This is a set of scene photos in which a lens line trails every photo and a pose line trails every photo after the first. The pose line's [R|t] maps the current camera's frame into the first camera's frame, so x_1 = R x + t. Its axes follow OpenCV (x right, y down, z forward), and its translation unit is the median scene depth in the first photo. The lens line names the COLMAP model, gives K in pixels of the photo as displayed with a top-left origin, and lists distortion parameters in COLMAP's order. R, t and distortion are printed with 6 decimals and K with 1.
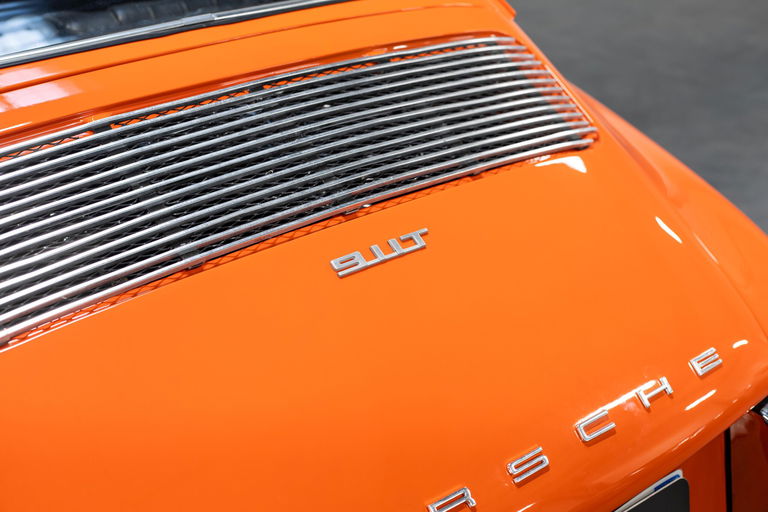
lens RADIAL K [[1139.3, 0, 384.0], [0, 1139.3, 256.0], [0, 0, 1]] dist [-0.007982, 0.106103]
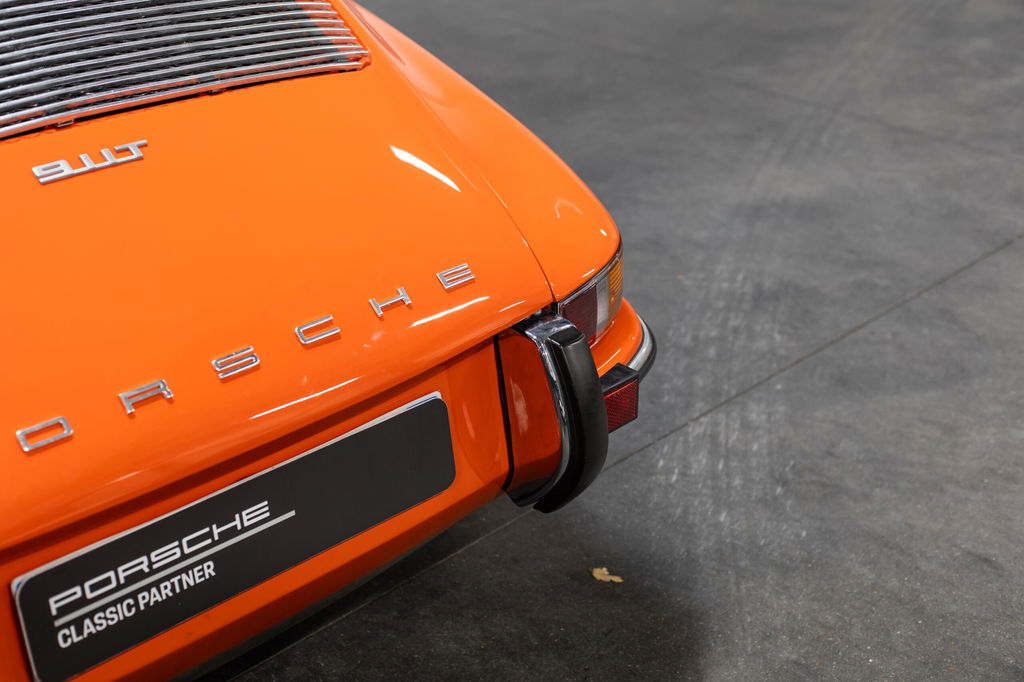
lens RADIAL K [[1491.4, 0, 512.0], [0, 1491.4, 341.0], [0, 0, 1]] dist [0.011322, -0.013409]
pose [[0.994932, -0.037793, 0.093175, 0.223892], [0.037077, 0.999268, 0.009404, 0.146850], [-0.093462, -0.005902, 0.995605, -0.289821]]
